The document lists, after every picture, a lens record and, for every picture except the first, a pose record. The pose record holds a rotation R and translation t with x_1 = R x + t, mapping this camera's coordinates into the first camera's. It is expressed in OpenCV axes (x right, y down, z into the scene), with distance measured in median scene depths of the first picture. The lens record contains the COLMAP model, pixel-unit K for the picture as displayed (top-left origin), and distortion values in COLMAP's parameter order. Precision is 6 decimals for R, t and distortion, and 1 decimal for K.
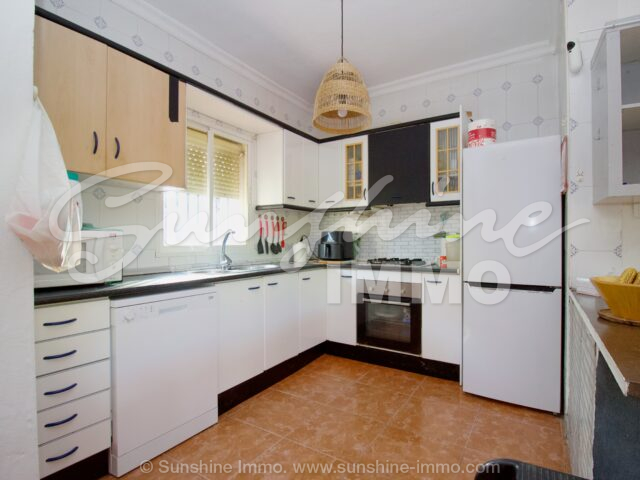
lens RADIAL K [[340.8, 0, 320.0], [0, 340.8, 240.0], [0, 0, 1]] dist [-0.017566, -0.000387]
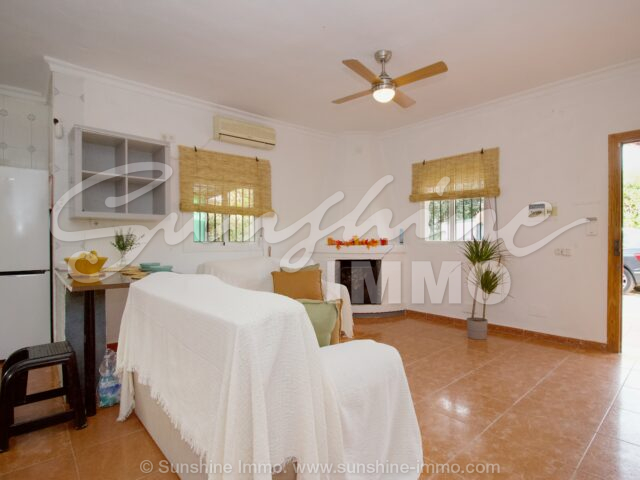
lens RADIAL K [[340.8, 0, 320.0], [0, 340.8, 240.0], [0, 0, 1]] dist [-0.017566, -0.000387]
pose [[0.274453, -0.007195, 0.961573, -0.457081], [0.003938, 0.999972, 0.006359, -0.002372], [-0.961592, 0.002041, 0.274474, -0.654774]]
